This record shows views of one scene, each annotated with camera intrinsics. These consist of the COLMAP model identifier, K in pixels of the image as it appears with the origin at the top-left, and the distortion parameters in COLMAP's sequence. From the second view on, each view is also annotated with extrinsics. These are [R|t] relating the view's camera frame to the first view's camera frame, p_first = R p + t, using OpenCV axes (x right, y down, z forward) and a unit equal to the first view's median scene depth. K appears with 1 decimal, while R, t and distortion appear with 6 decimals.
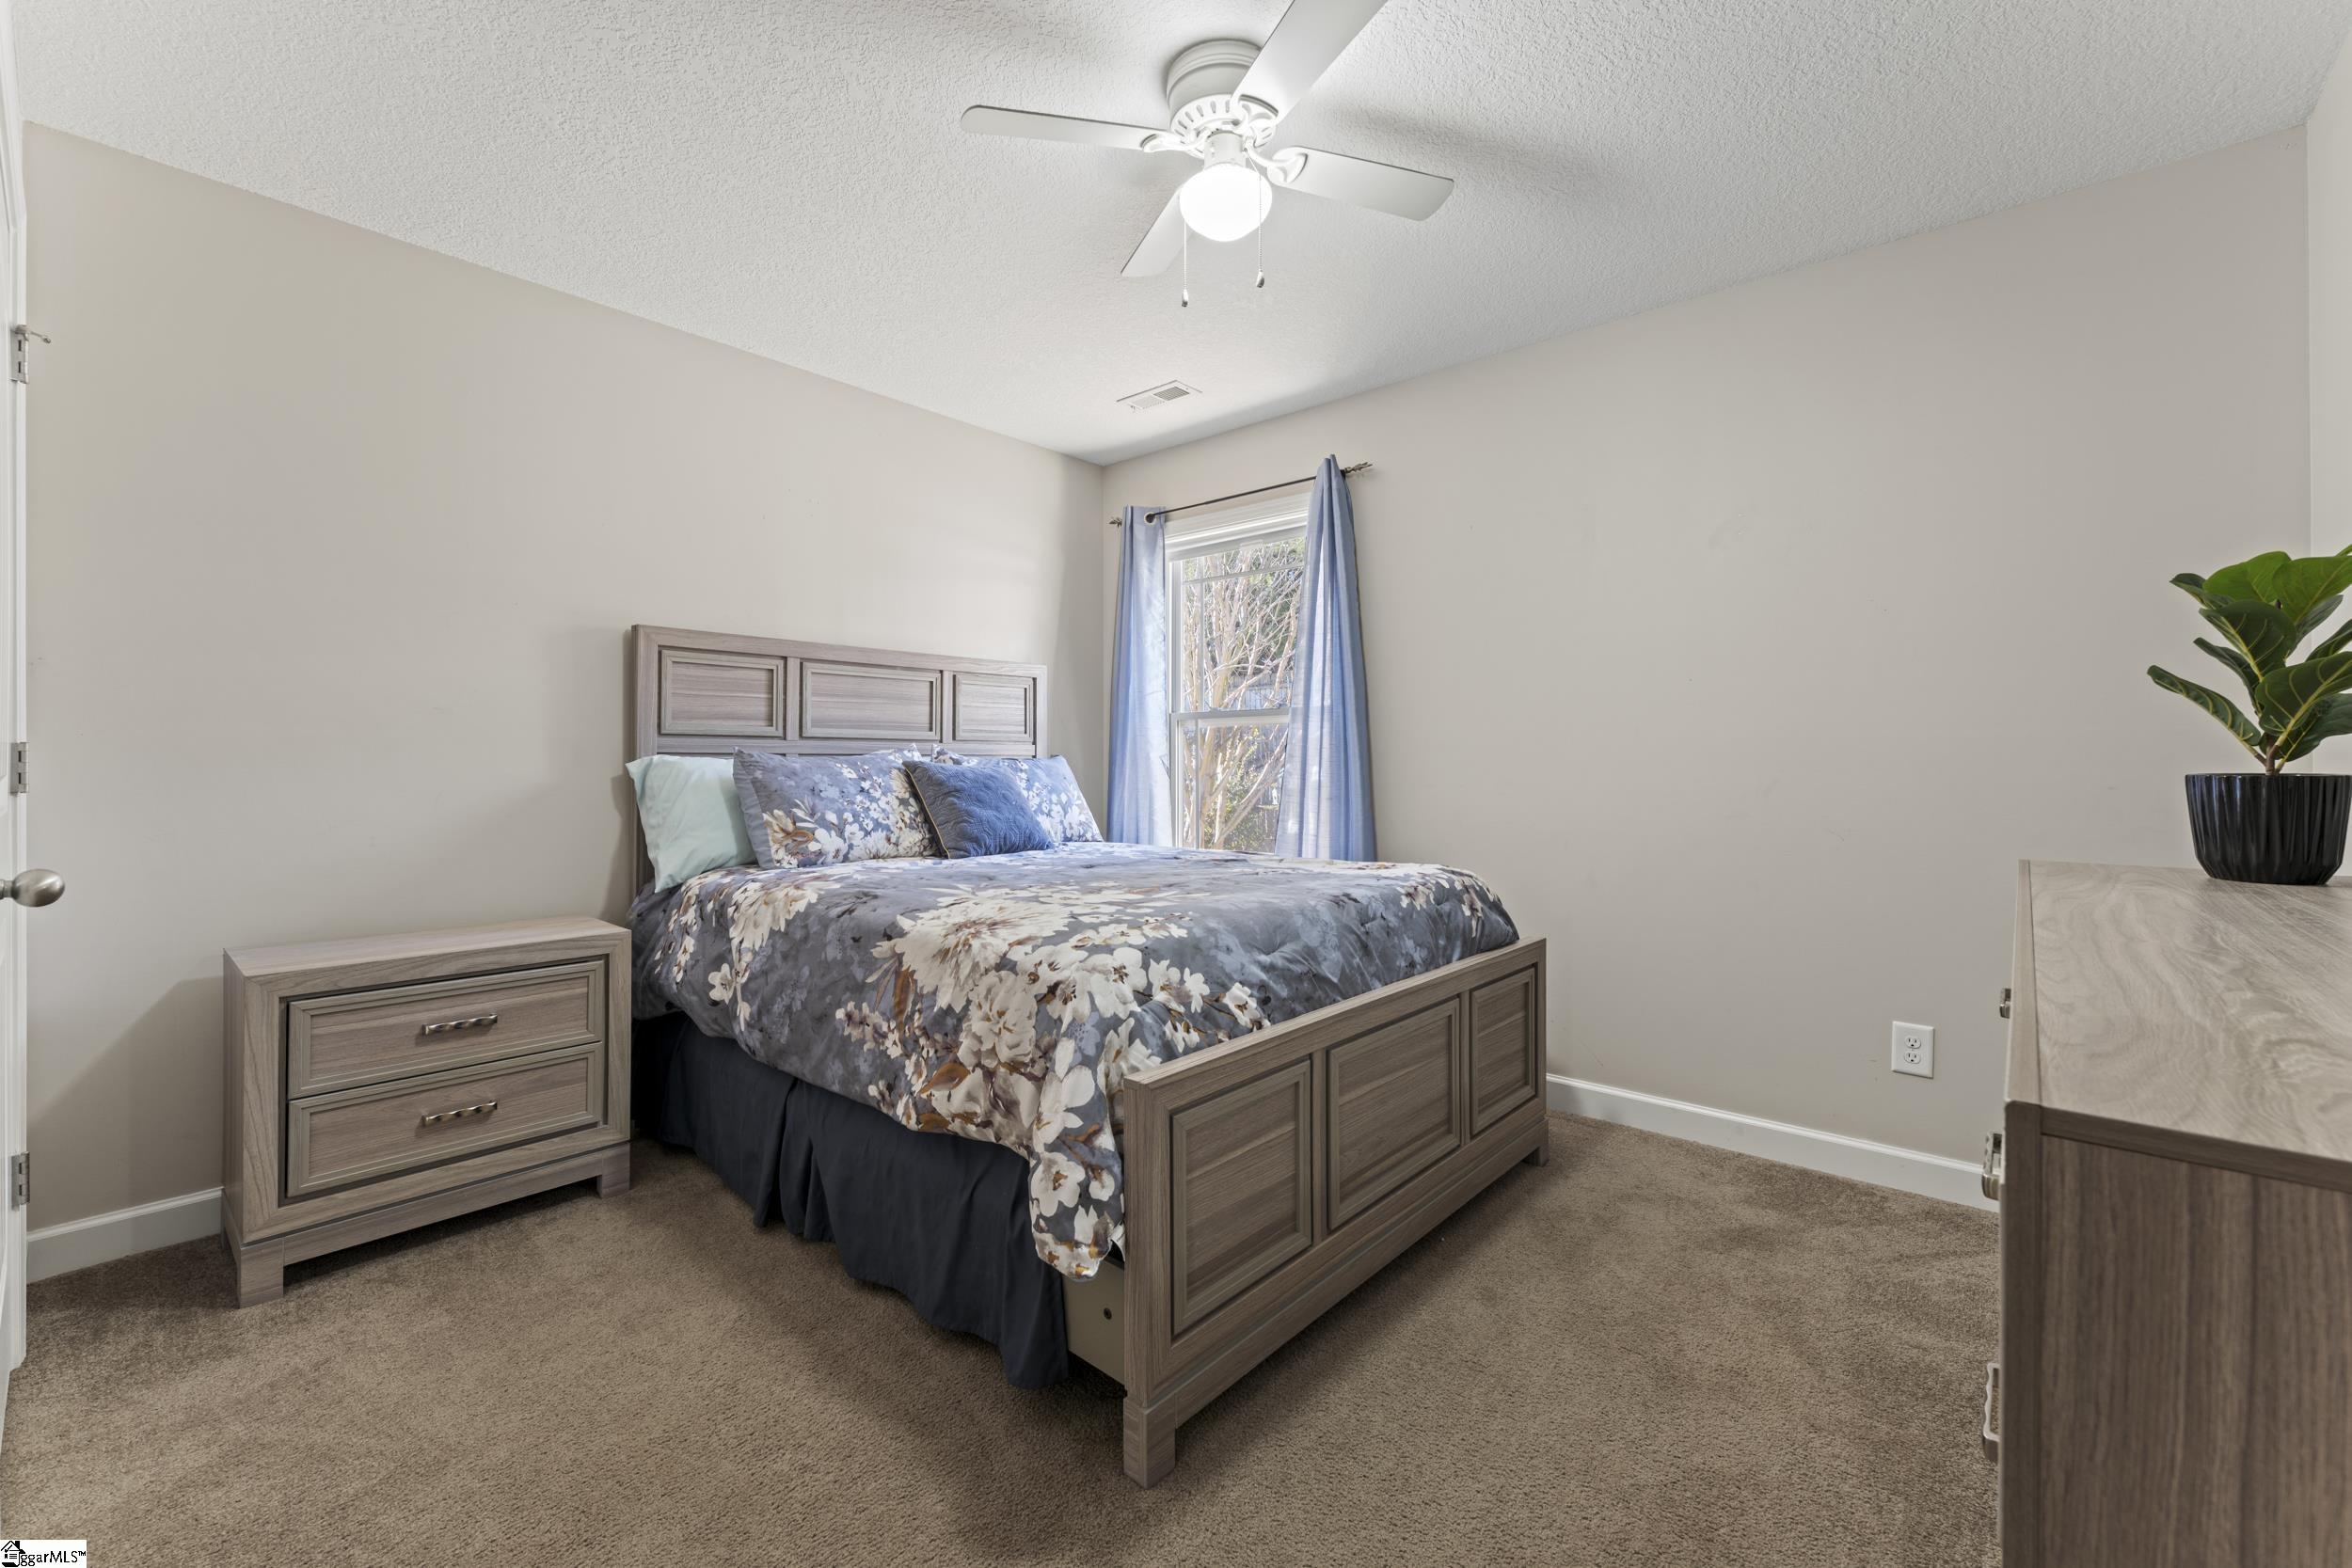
lens RADIAL K [[964.4, 0, 1185.6], [0, 964.4, 765.8], [0, 0, 1]] dist [-0.002314, -0.000167]
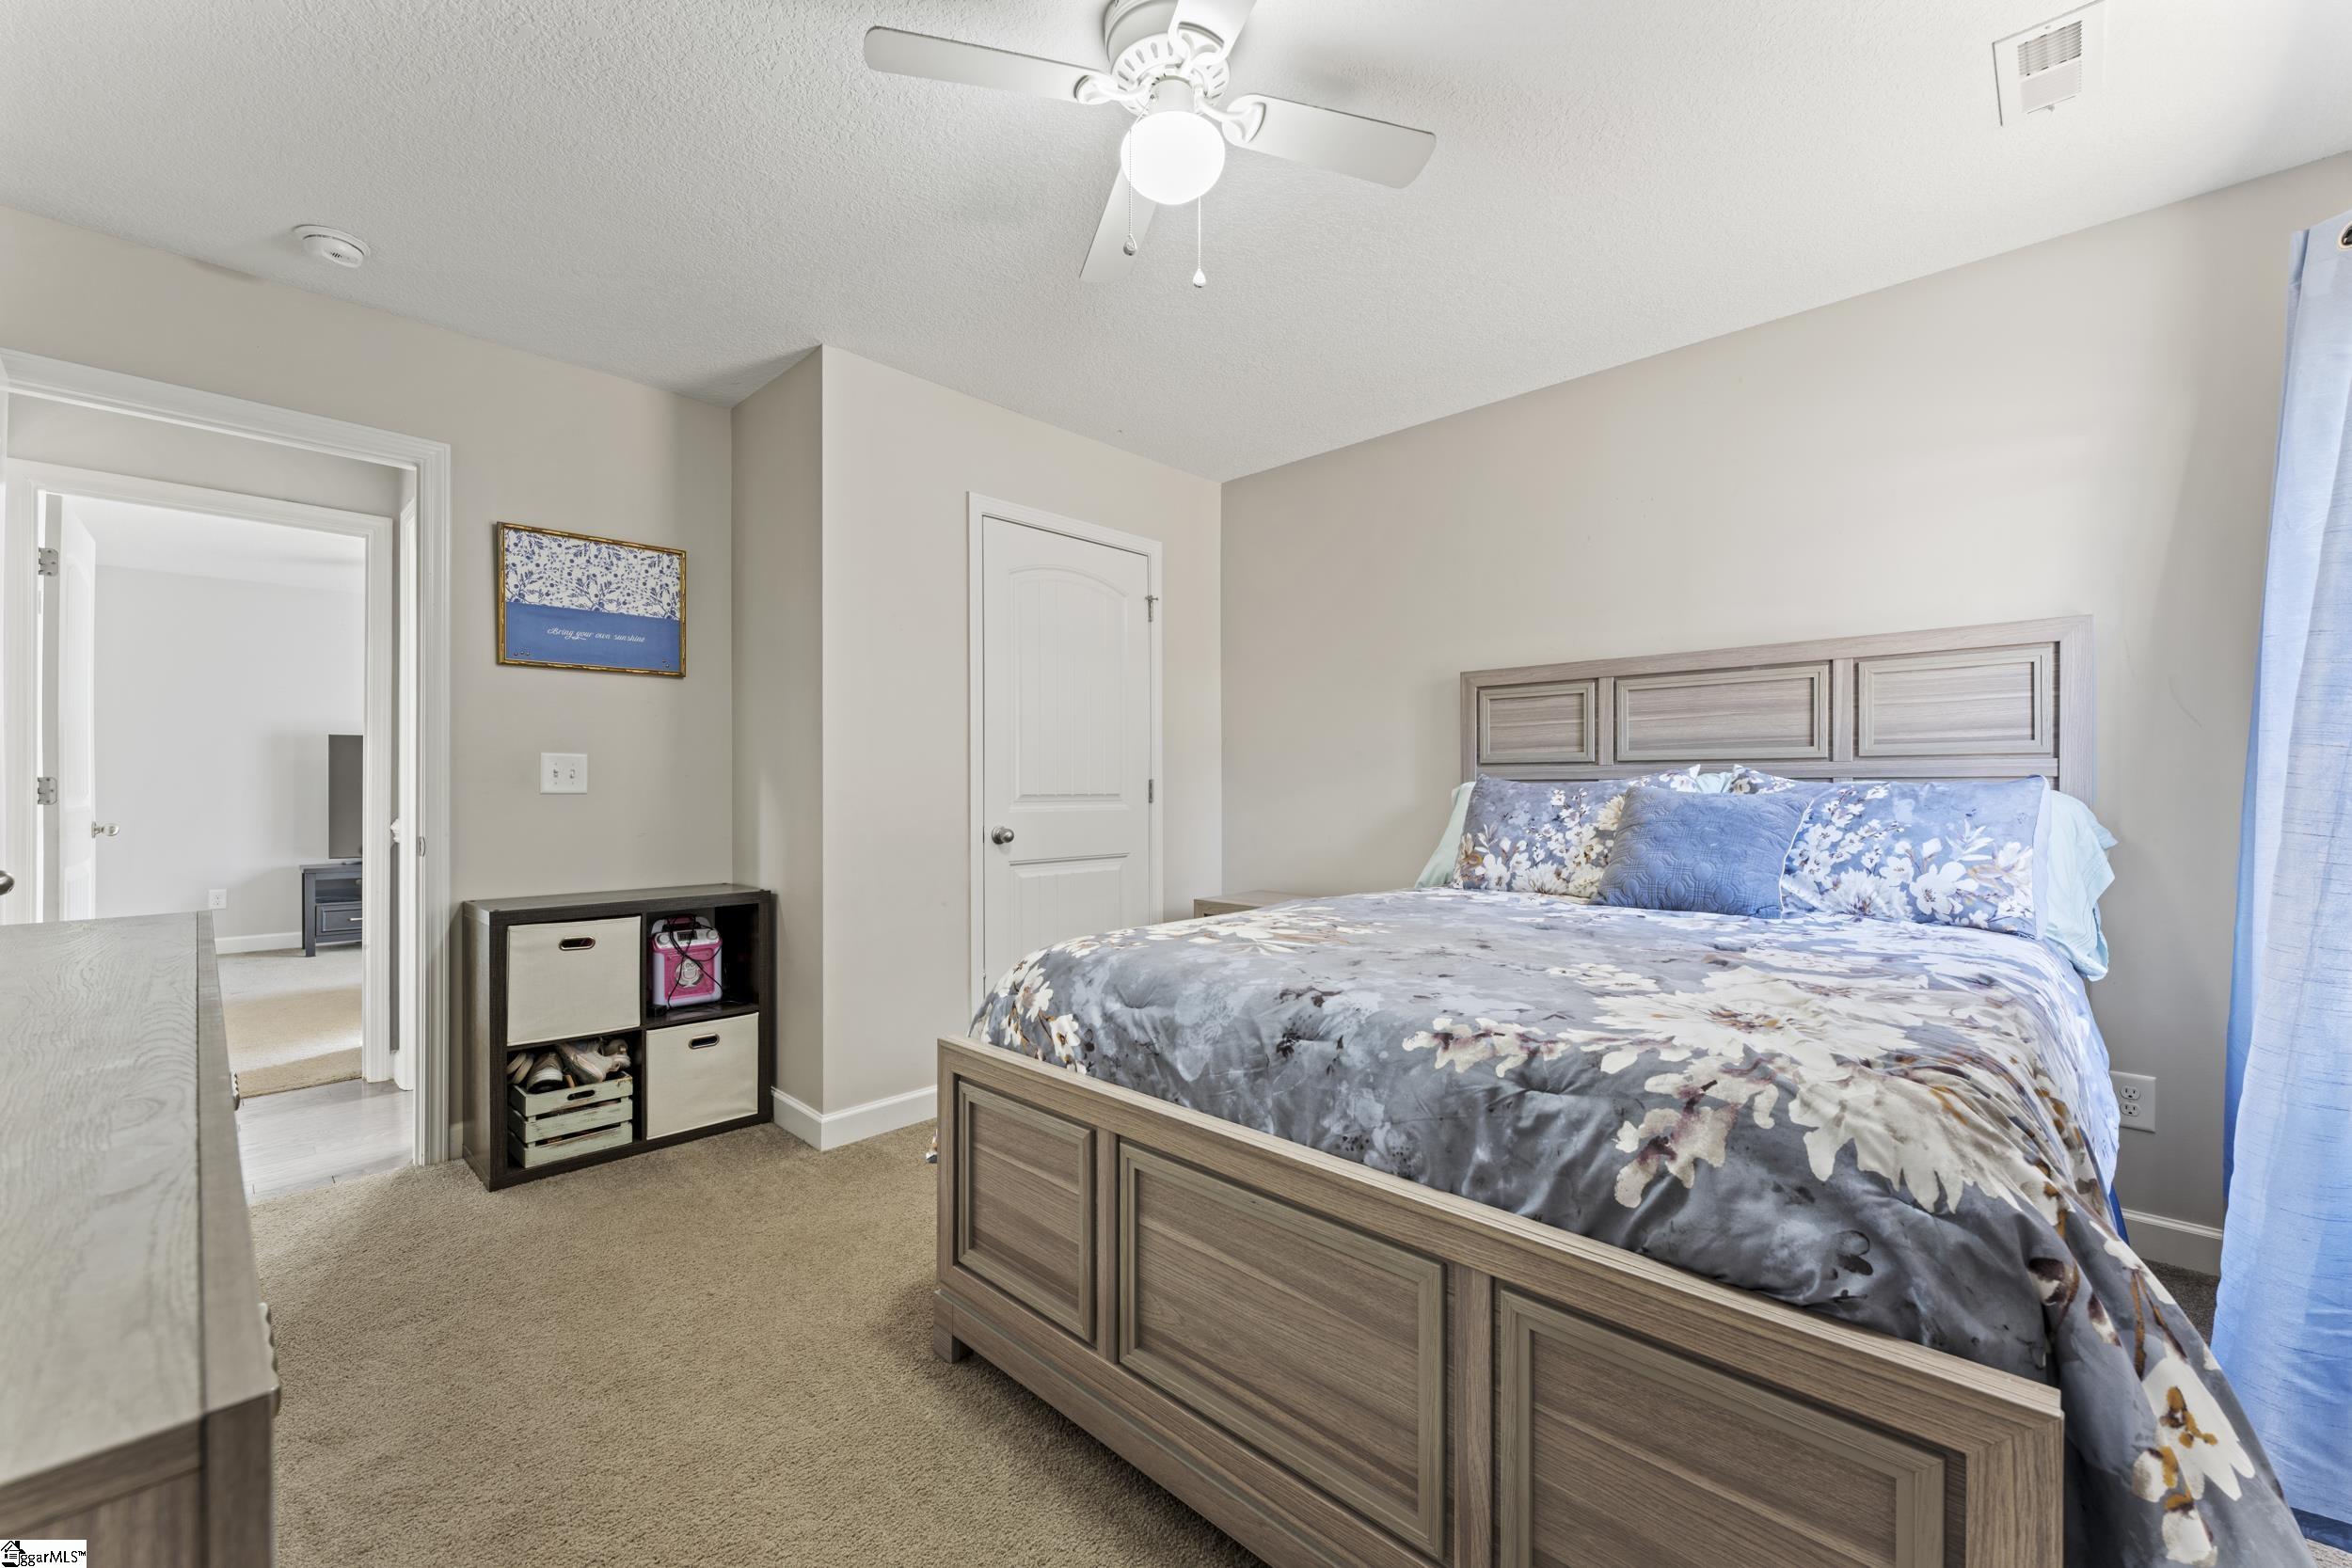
lens RADIAL K [[964.4, 0, 1185.5], [0, 964.4, 789.4], [0, 0, 1]] dist [-0.002314, -0.000167]
pose [[-0.055044, 0.002207, -0.998481, 0.757578], [-0.003240, 0.999992, 0.002389, -0.004833], [0.998479, 0.003366, -0.055037, 0.863708]]
